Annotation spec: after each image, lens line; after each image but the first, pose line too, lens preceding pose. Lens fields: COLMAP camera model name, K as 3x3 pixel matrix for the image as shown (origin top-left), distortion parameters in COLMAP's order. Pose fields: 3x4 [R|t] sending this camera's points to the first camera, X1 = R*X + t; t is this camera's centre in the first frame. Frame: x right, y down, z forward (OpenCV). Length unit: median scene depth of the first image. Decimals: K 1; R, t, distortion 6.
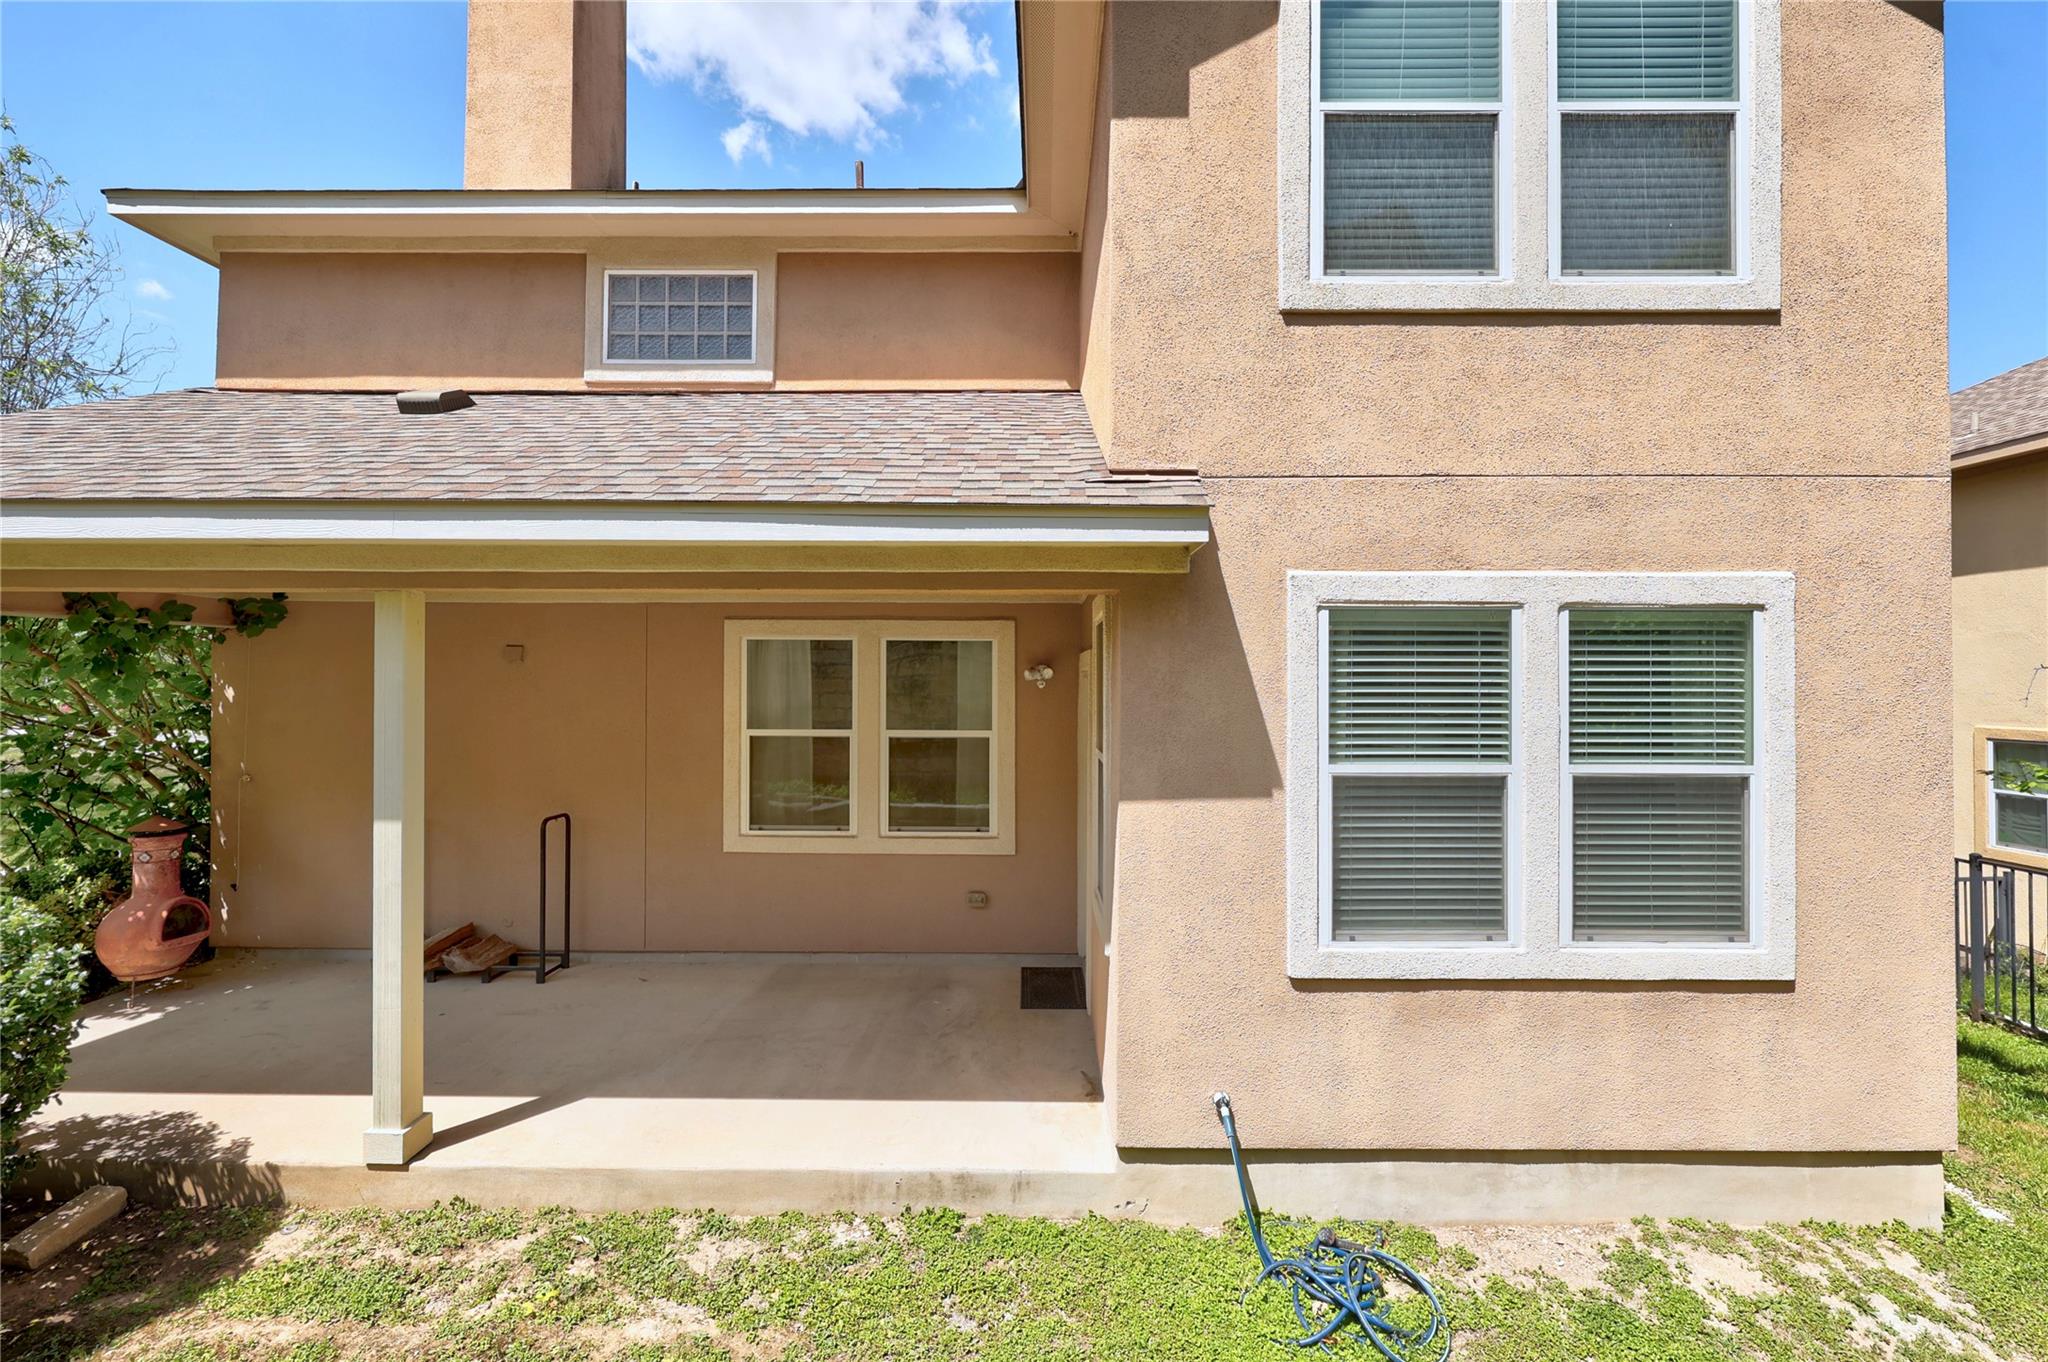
lens RADIAL K [[803.4, 0, 1024.0], [0, 803.4, 681.0], [0, 0, 1]] dist [0.000327, -0.002345]
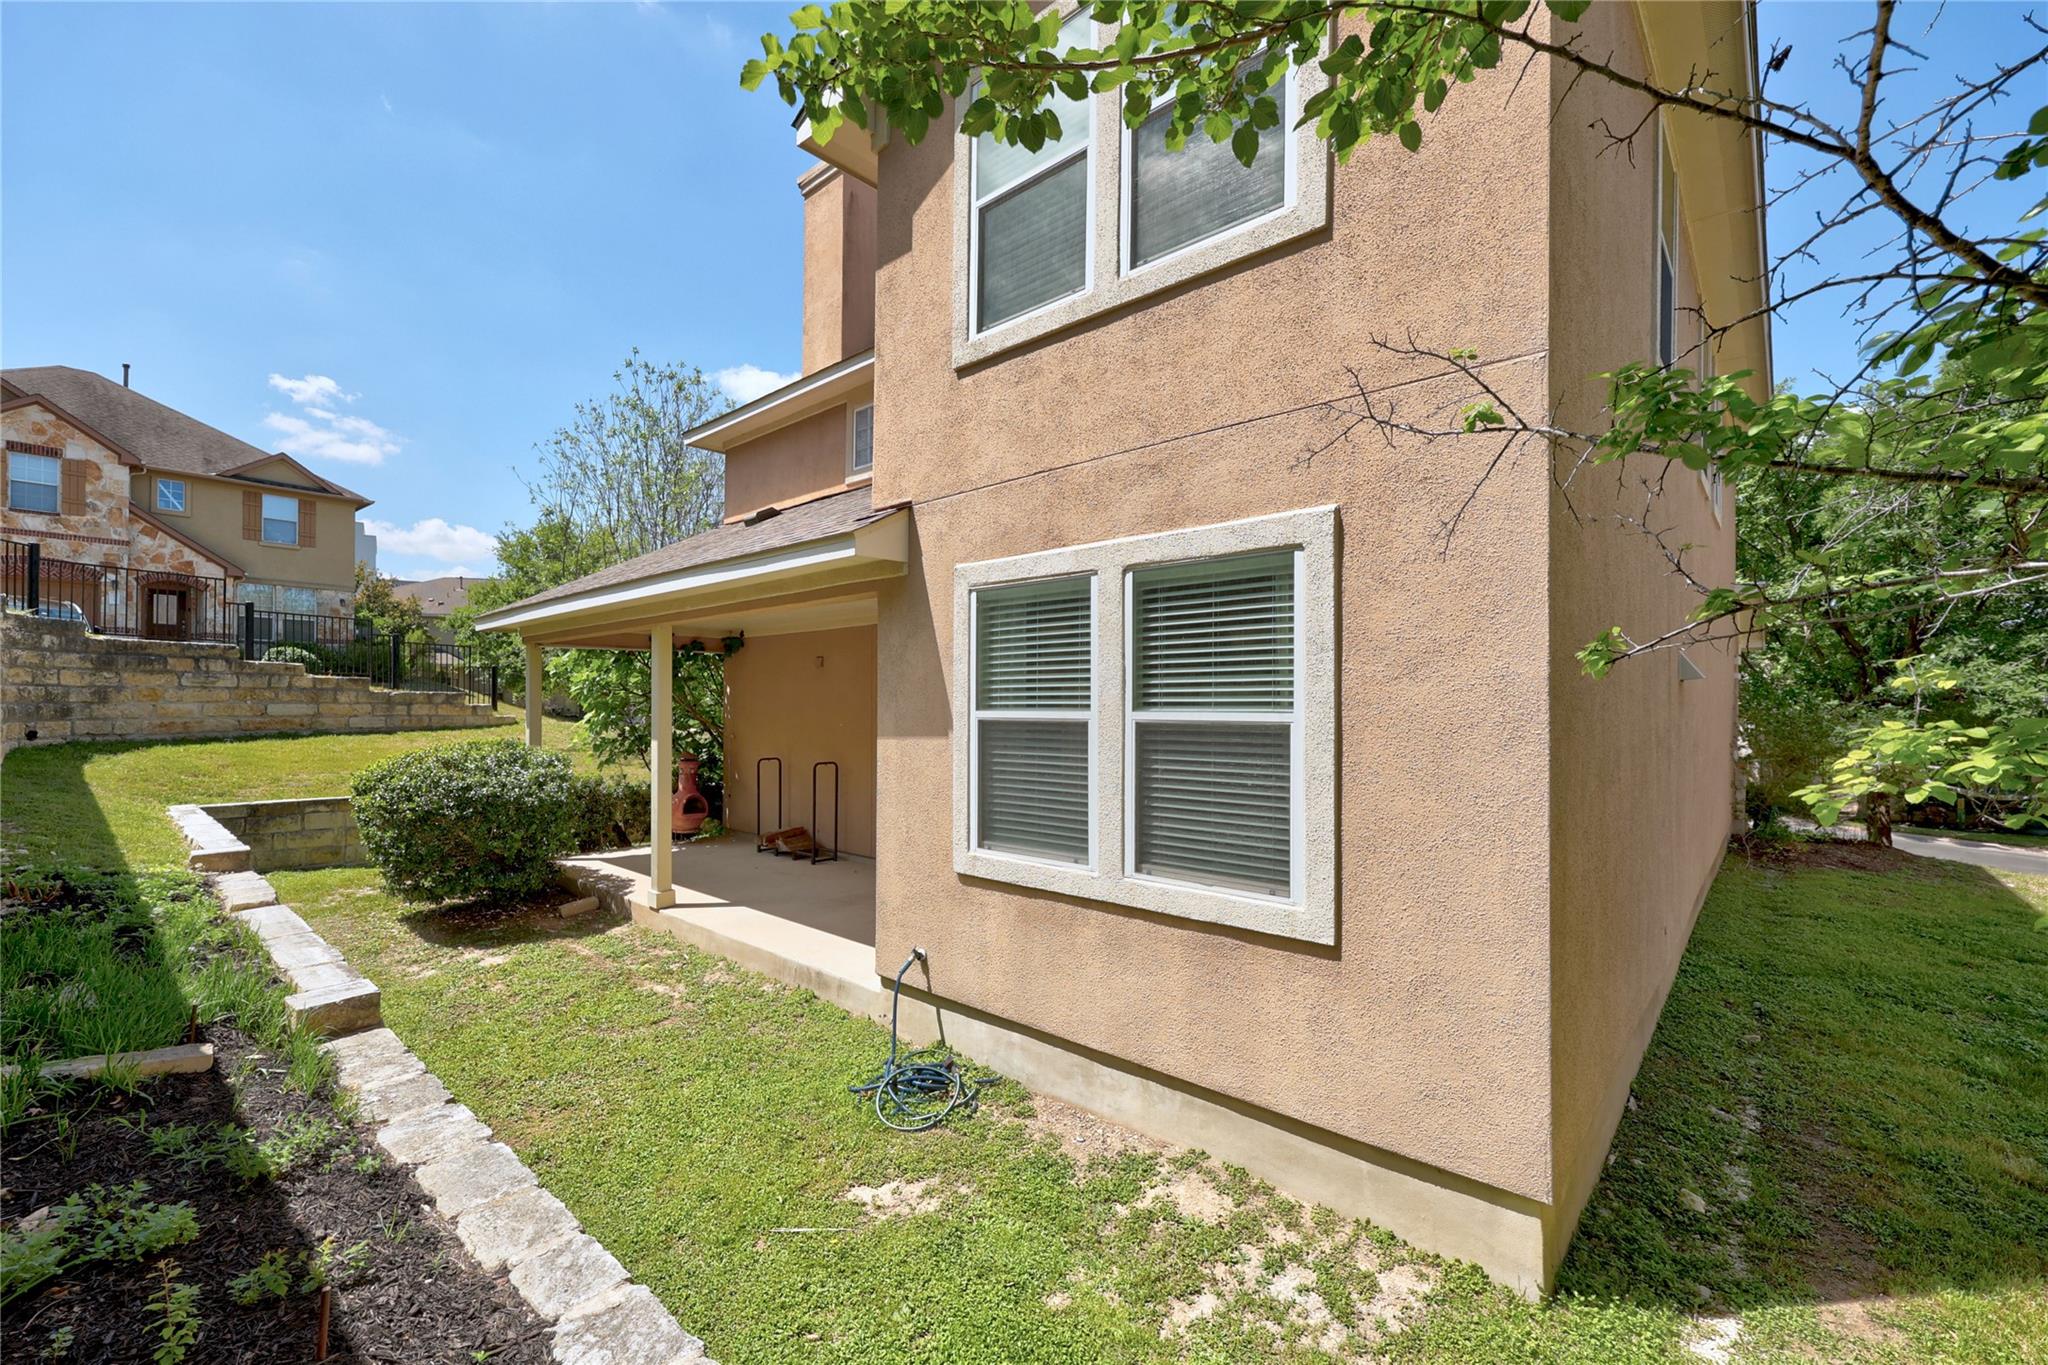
lens RADIAL K [[834.9, 0, 1023.6], [0, 834.9, 707.3], [0, 0, 1]] dist [-0.015004, -0.000124]
pose [[0.747300, -0.001344, -0.664485, 1.324451], [0.000015, 0.999998, -0.002005, 0.099874], [0.664486, 0.001488, 0.747299, 0.047294]]
